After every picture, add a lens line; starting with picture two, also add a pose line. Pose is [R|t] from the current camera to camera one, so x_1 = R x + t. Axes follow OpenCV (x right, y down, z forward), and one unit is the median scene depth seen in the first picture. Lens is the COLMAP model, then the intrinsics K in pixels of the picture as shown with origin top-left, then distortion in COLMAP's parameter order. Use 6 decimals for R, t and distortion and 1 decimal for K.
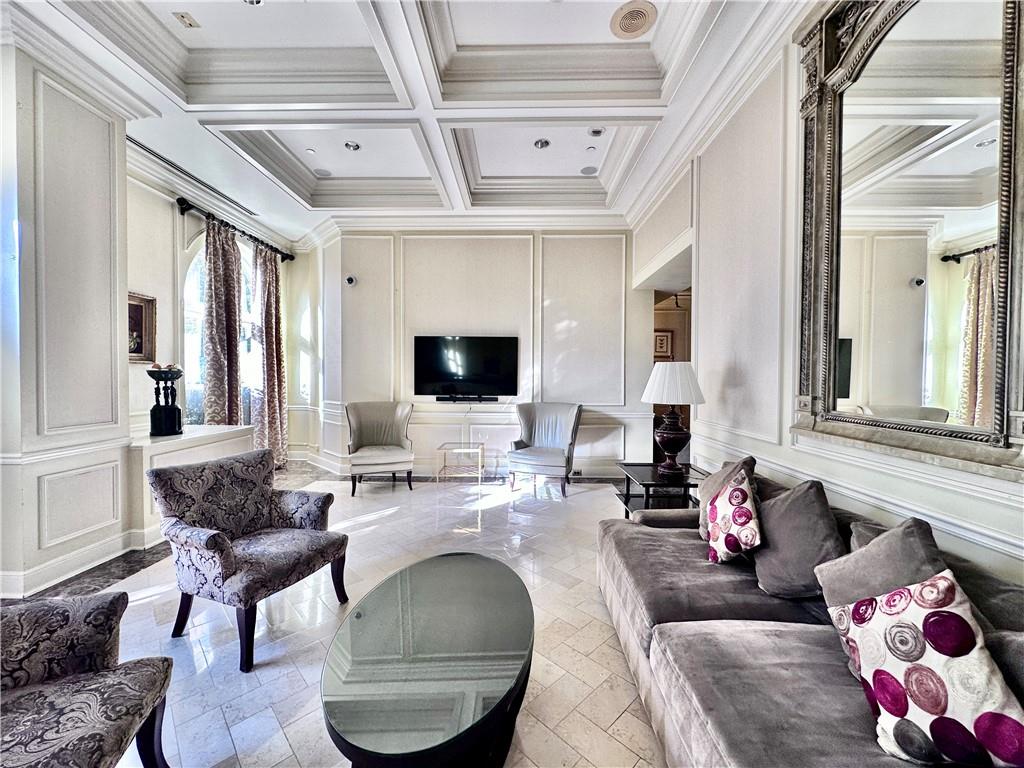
lens RADIAL K [[409.9, 0, 517.0], [0, 409.9, 384.6], [0, 0, 1]] dist [-0.002164, 0.000231]
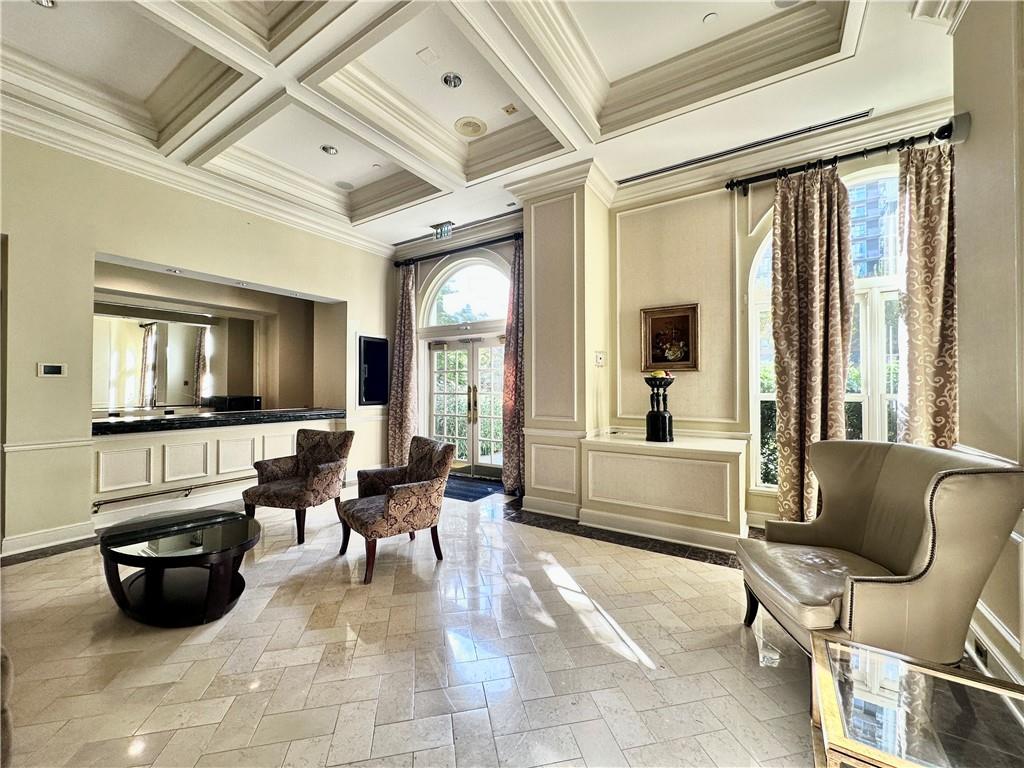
lens RADIAL K [[409.9, 0, 510.7], [0, 409.9, 385.4], [0, 0, 1]] dist [-0.002164, 0.000231]
pose [[-0.536575, -0.006026, -0.843831, 0.161801], [-0.017894, 0.999831, 0.004239, -0.009908], [0.843663, 0.017374, -0.536592, 0.990454]]
